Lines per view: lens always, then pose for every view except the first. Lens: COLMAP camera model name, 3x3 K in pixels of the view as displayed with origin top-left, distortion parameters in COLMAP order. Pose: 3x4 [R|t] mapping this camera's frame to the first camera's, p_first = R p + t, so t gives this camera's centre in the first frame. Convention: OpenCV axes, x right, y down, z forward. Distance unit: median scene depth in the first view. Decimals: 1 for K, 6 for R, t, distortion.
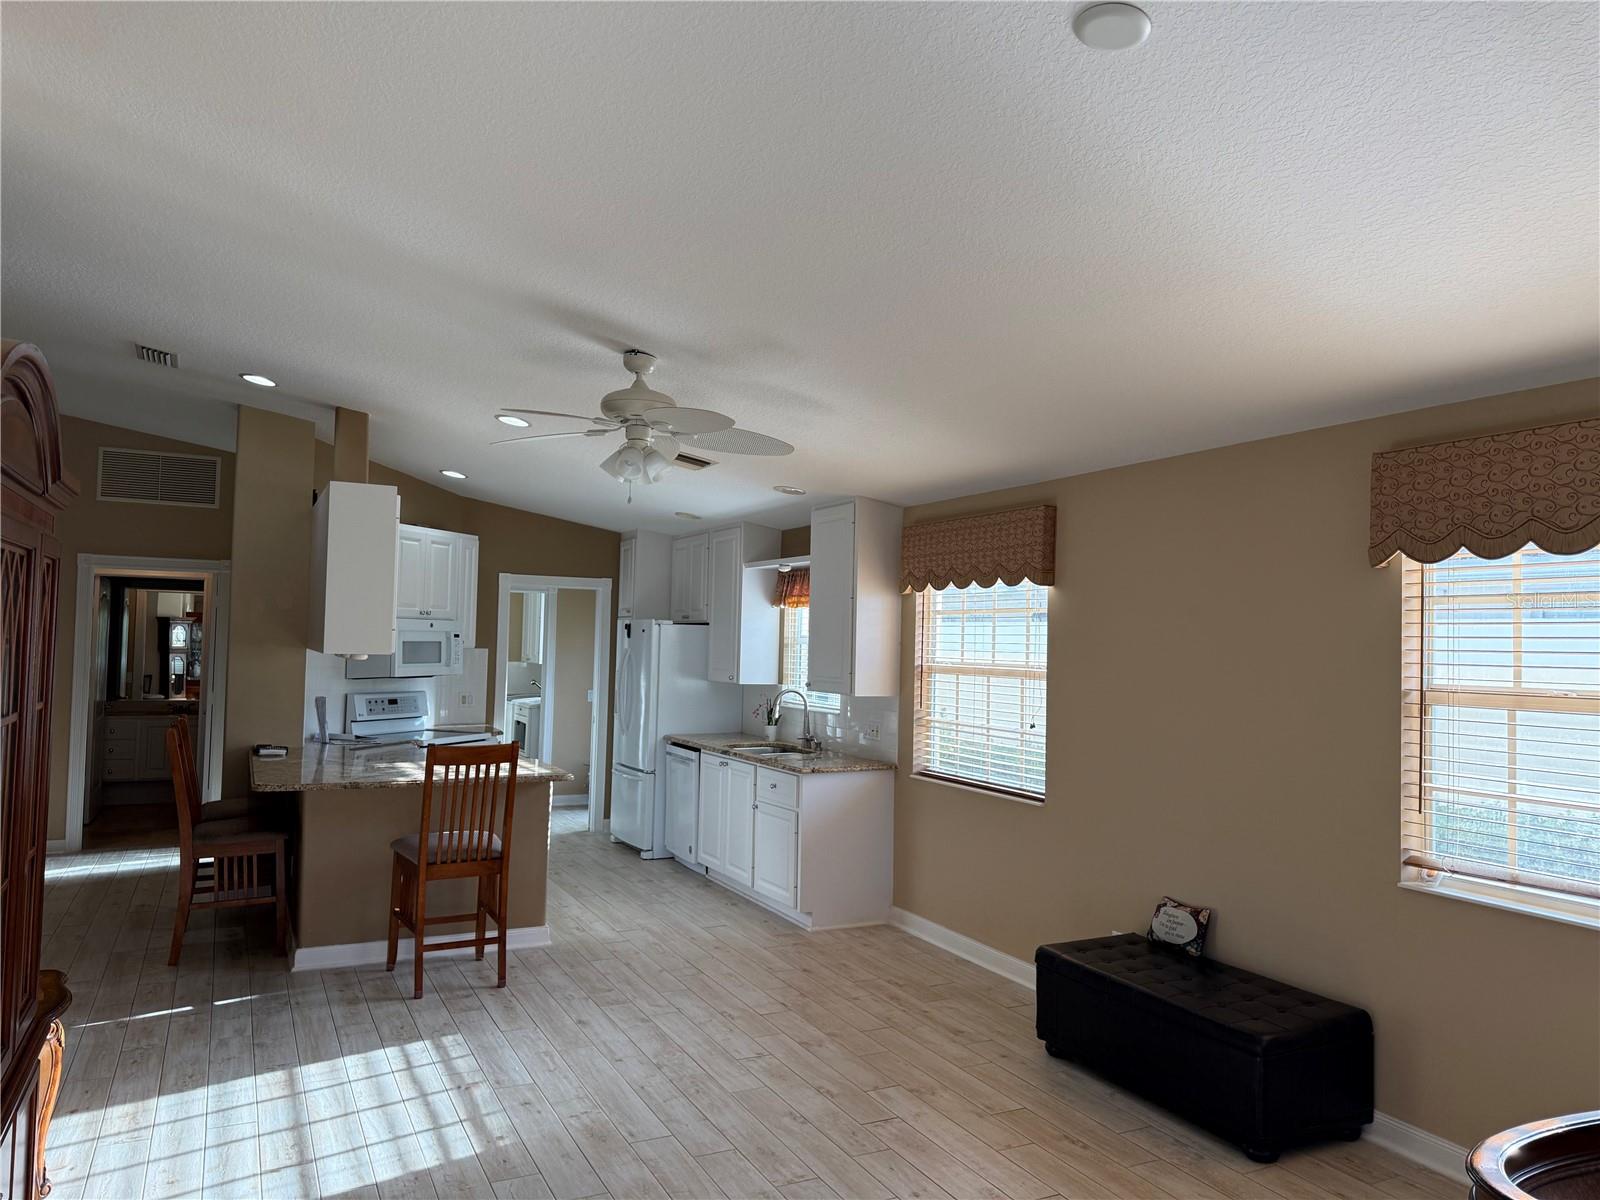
lens RADIAL K [[1123.0, 0, 792.1], [0, 1123.0, 593.1], [0, 0, 1]] dist [0.117481, -0.180304]
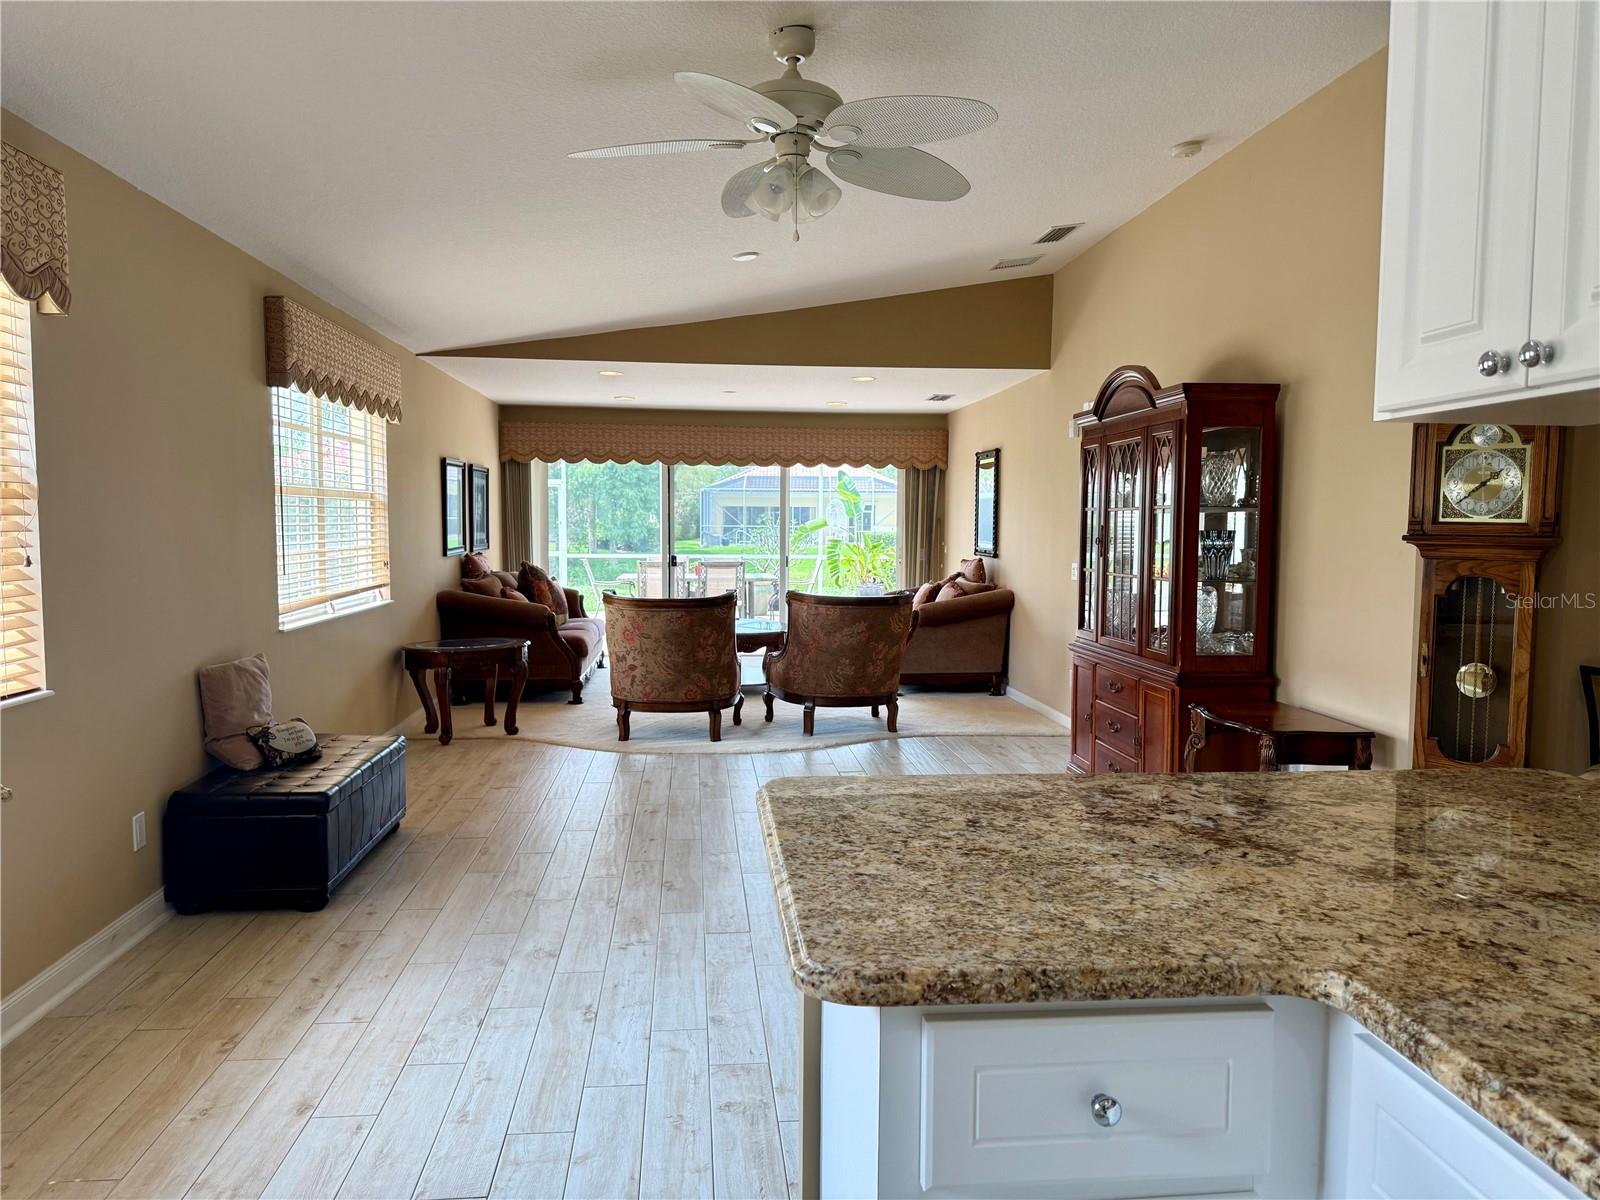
lens RADIAL K [[1112.9, 0, 801.7], [0, 1112.9, 601.6], [0, 0, 1]] dist [0.170358, -0.333501]
pose [[-0.935713, -0.052509, 0.348832, -0.353638], [-0.041932, 0.998405, 0.037811, 0.103291], [-0.350261, 0.020753, -0.936422, 1.447942]]
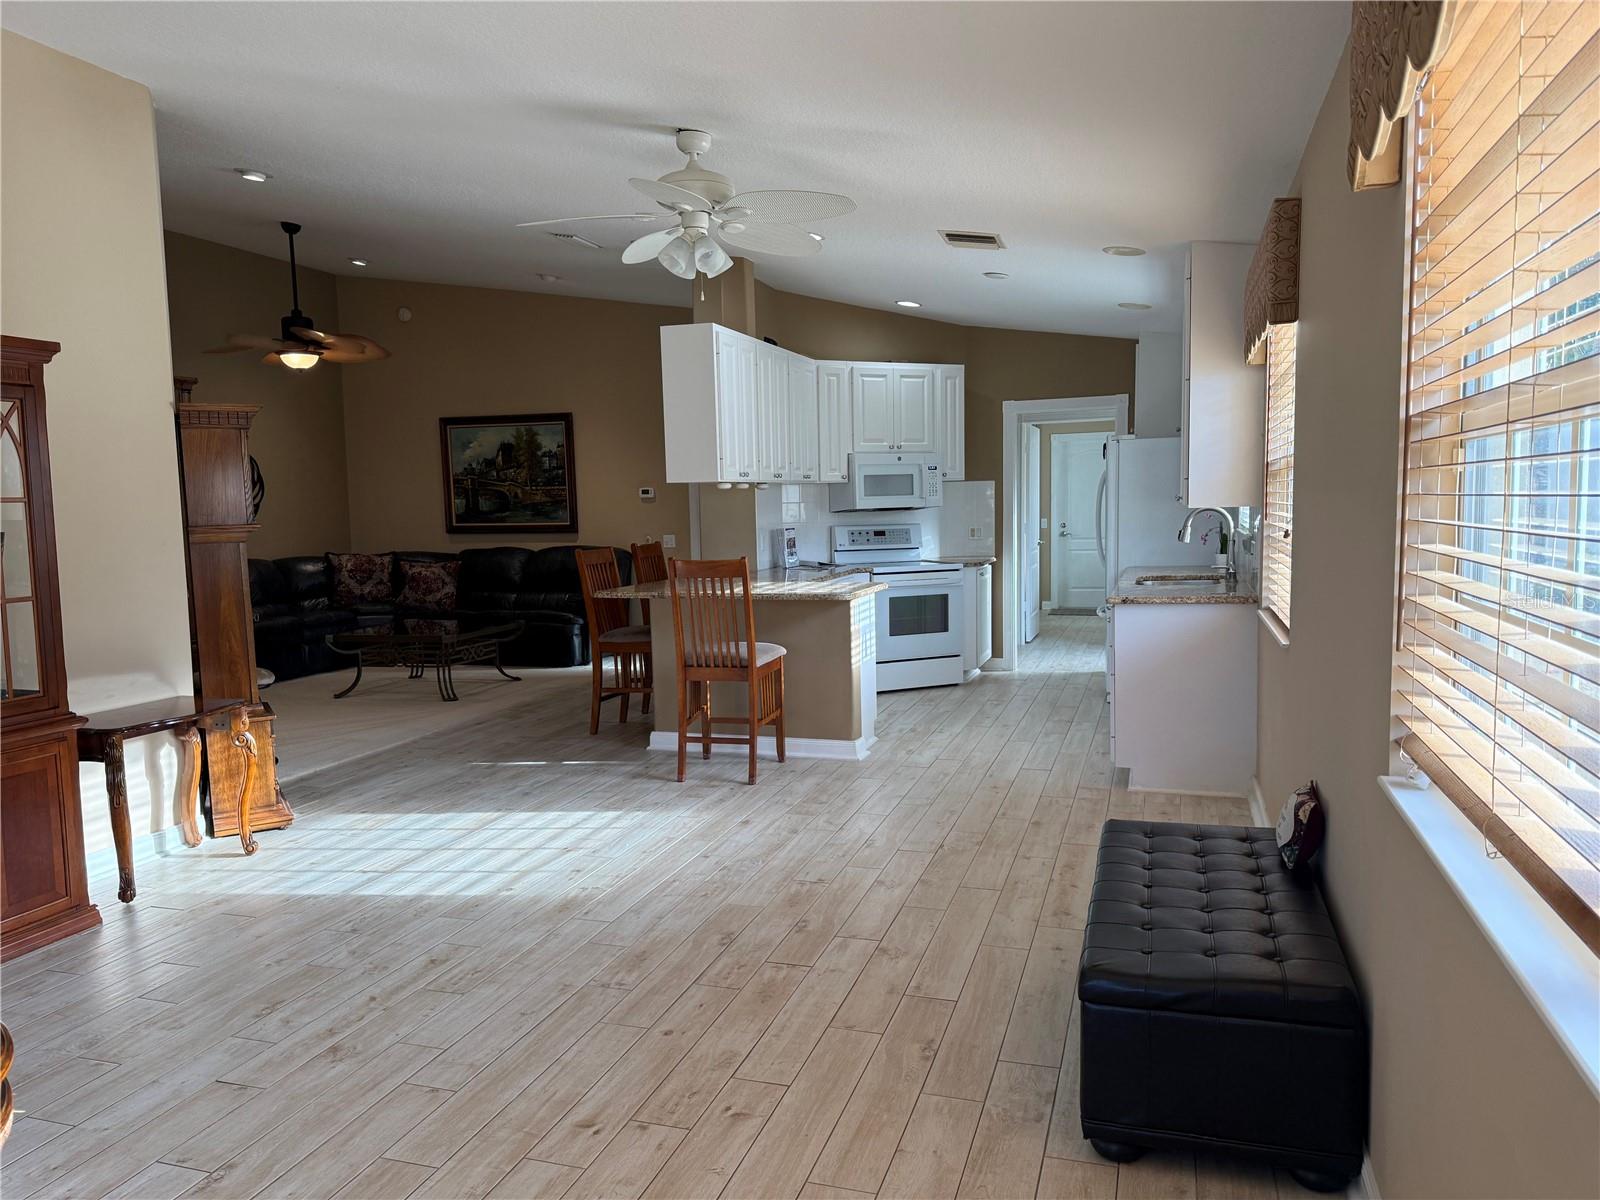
lens RADIAL K [[1112.9, 0, 801.7], [0, 1112.9, 601.6], [0, 0, 1]] dist [0.170358, -0.333501]
pose [[0.714919, 0.024173, -0.698789, 0.507322], [0.069186, 0.992052, 0.105100, 0.067855], [0.695775, -0.123485, 0.707565, 0.311108]]
